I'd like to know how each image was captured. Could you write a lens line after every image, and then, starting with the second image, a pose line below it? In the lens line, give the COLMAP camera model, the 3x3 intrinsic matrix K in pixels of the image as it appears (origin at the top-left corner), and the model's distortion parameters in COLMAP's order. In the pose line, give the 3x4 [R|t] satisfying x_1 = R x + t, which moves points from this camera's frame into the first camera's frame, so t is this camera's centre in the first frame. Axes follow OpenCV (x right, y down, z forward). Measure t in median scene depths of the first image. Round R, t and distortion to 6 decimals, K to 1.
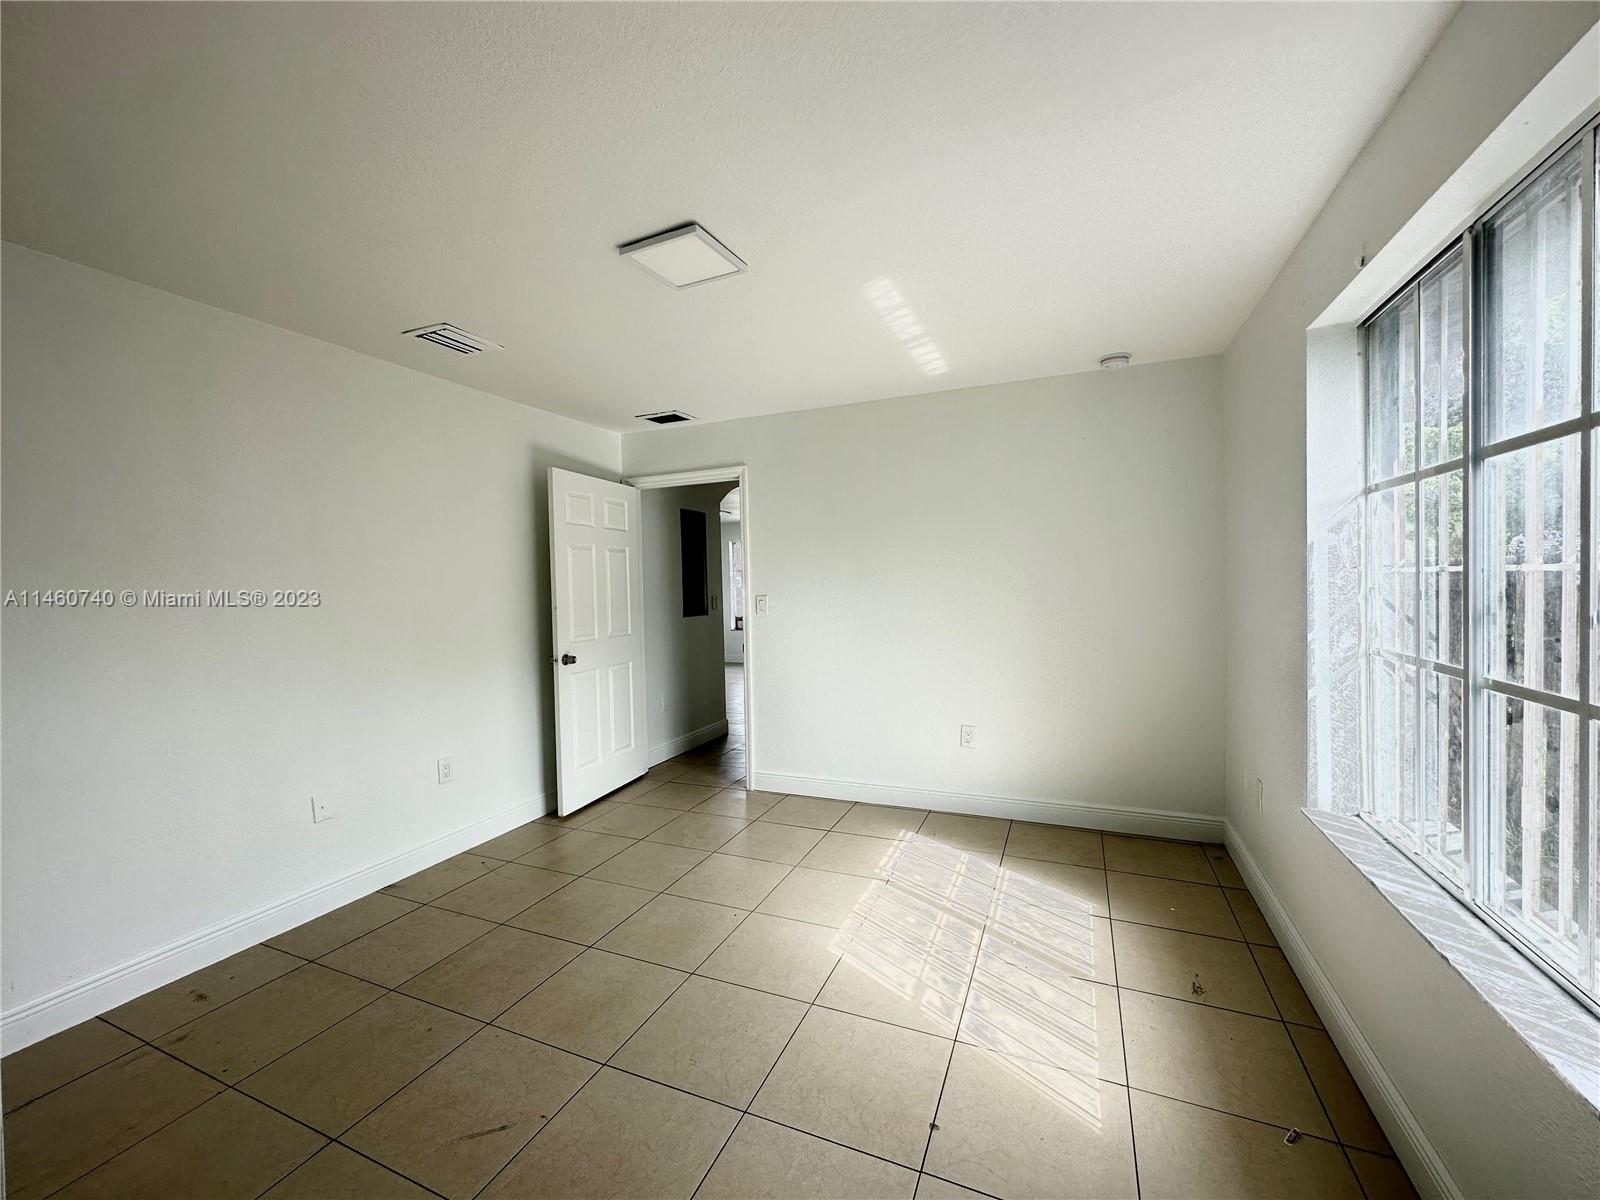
lens RADIAL K [[638.7, 0, 808.2], [0, 638.7, 598.3], [0, 0, 1]] dist [-0.003230, -0.000412]
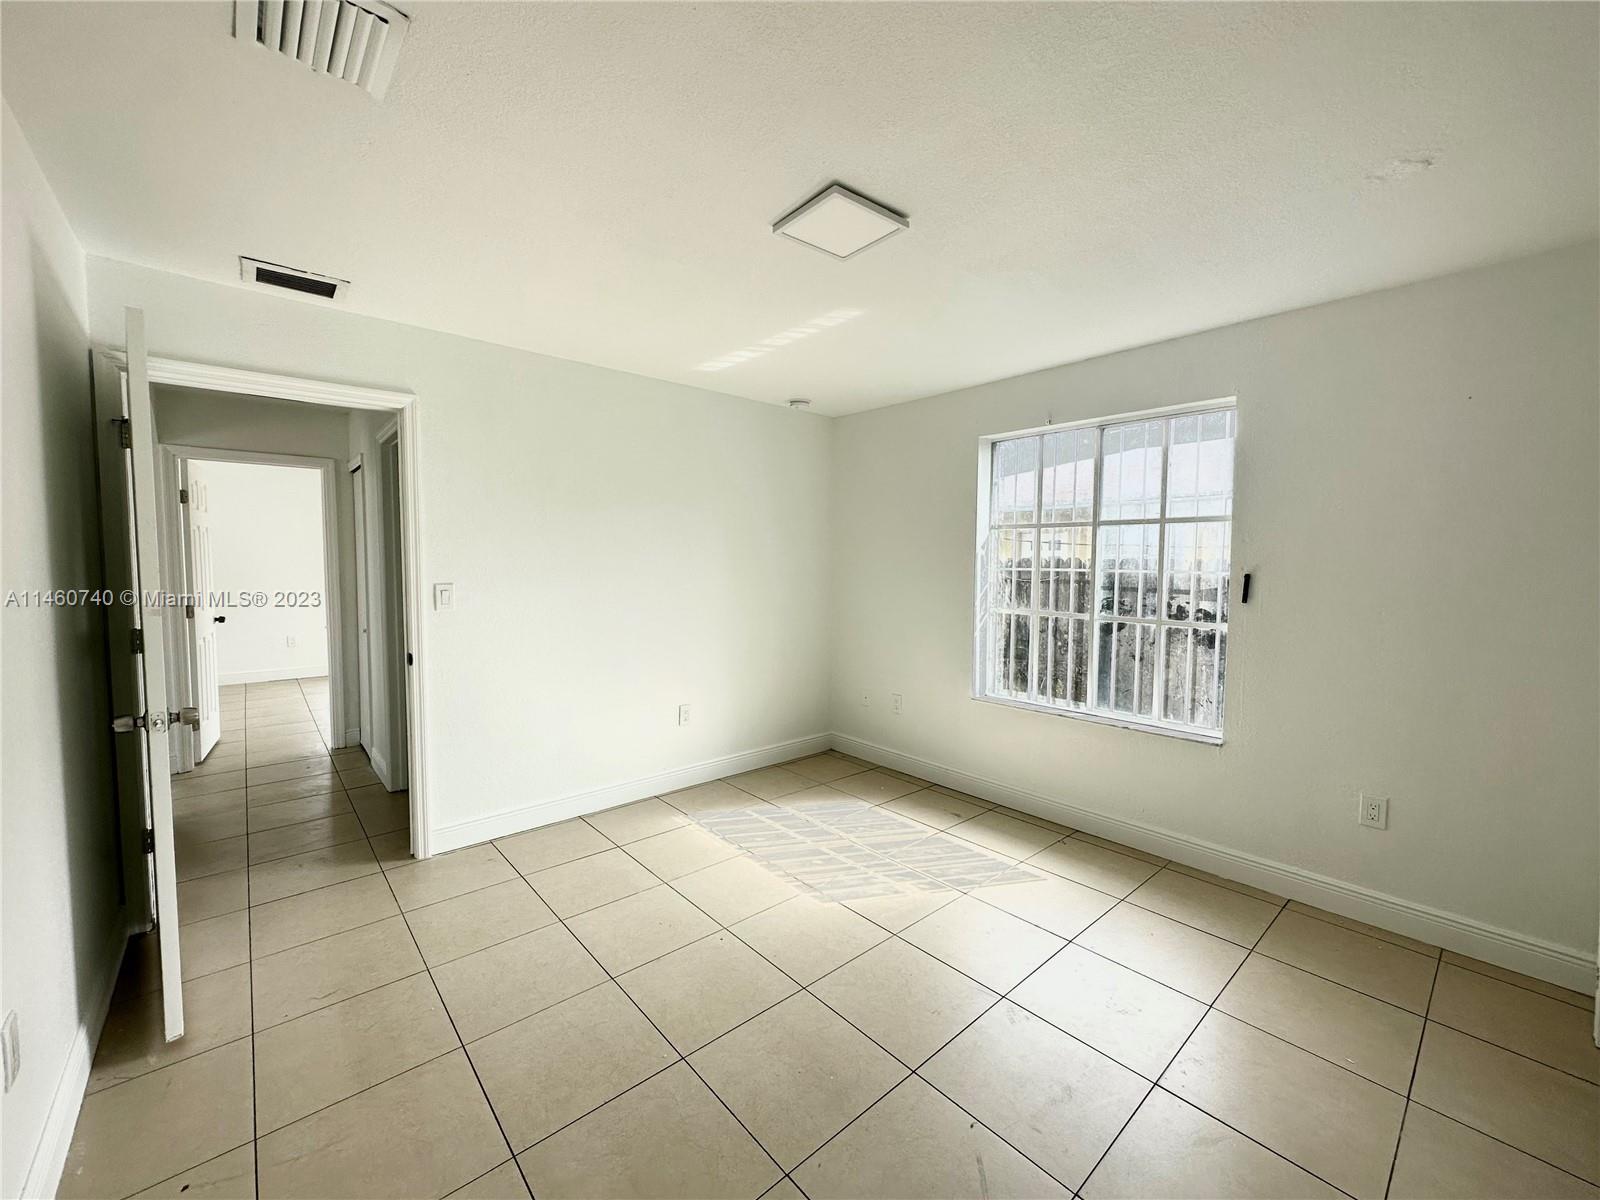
lens RADIAL K [[638.7, 0, 798.1], [0, 638.7, 596.0], [0, 0, 1]] dist [-0.003230, -0.000412]
pose [[0.436460, -0.023779, 0.899409, -0.684601], [0.005500, 0.999703, 0.023762, -0.005932], [-0.899707, -0.005424, 0.436461, 0.407249]]
